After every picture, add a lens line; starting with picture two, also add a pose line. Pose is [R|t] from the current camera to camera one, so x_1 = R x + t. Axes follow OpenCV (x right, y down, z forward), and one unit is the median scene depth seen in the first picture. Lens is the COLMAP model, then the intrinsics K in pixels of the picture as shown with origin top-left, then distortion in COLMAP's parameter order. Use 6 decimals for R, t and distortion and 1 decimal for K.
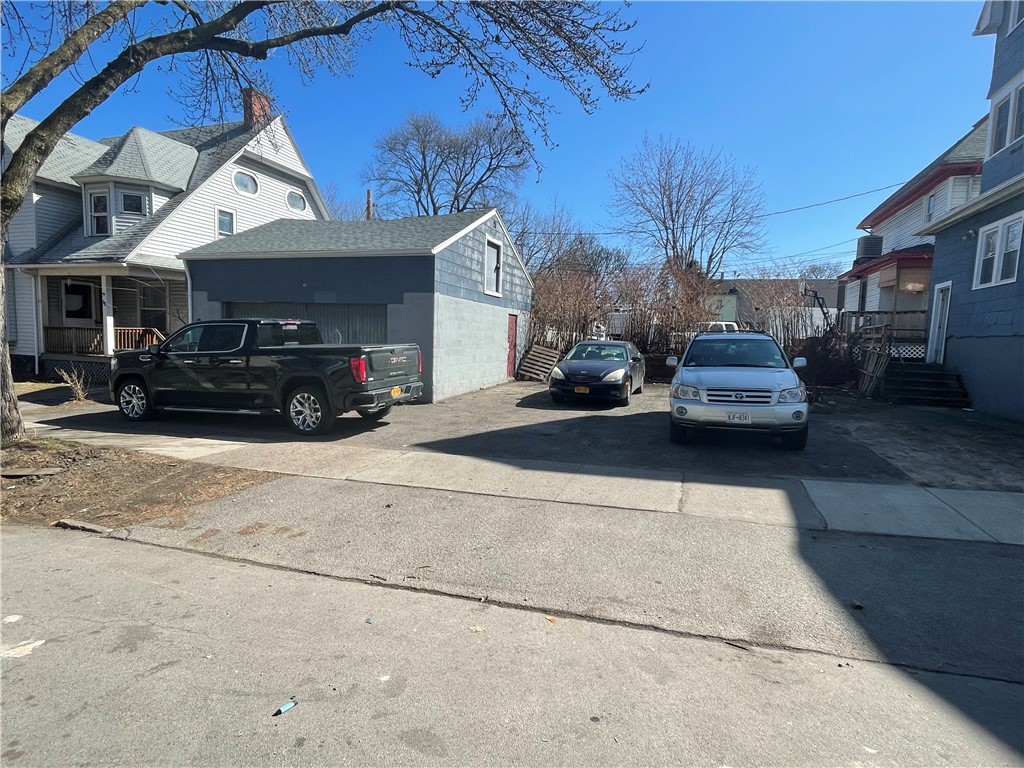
lens RADIAL K [[537.2, 0, 517.3], [0, 537.2, 386.1], [0, 0, 1]] dist [0.000798, -0.000823]
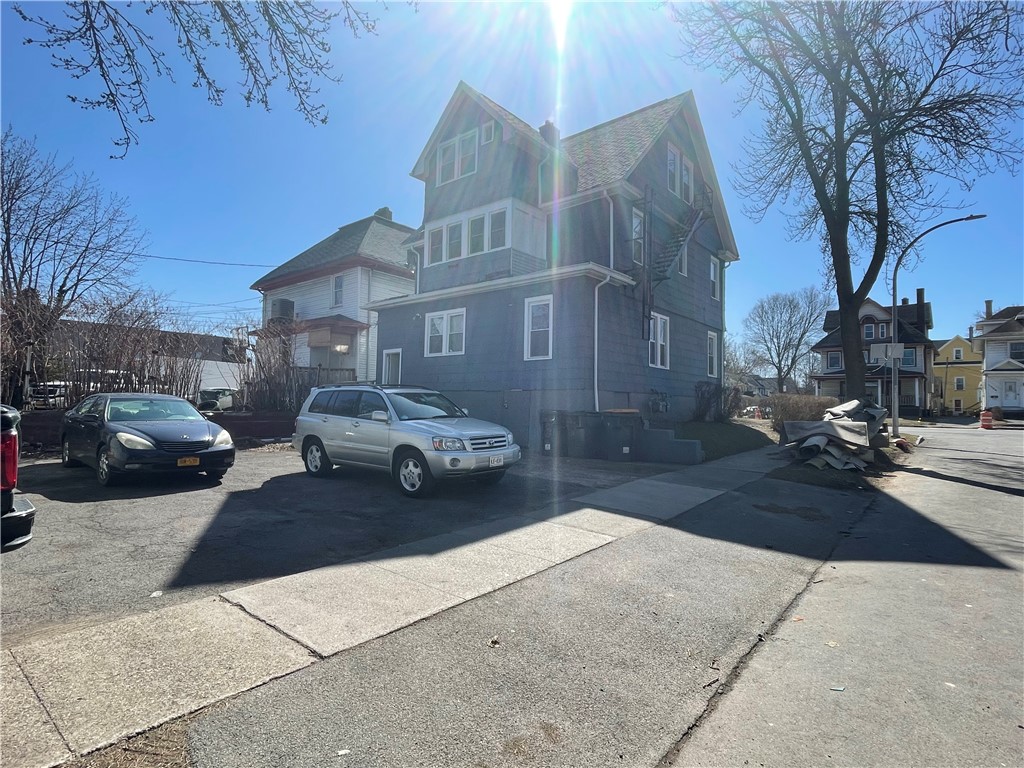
lens RADIAL K [[537.2, 0, 517.3], [0, 537.2, 386.1], [0, 0, 1]] dist [0.000798, -0.000823]
pose [[0.371846, 0.012819, 0.928206, -0.628329], [0.076453, 0.996085, -0.044384, -0.046018], [-0.925141, 0.087468, 0.369410, 0.513735]]
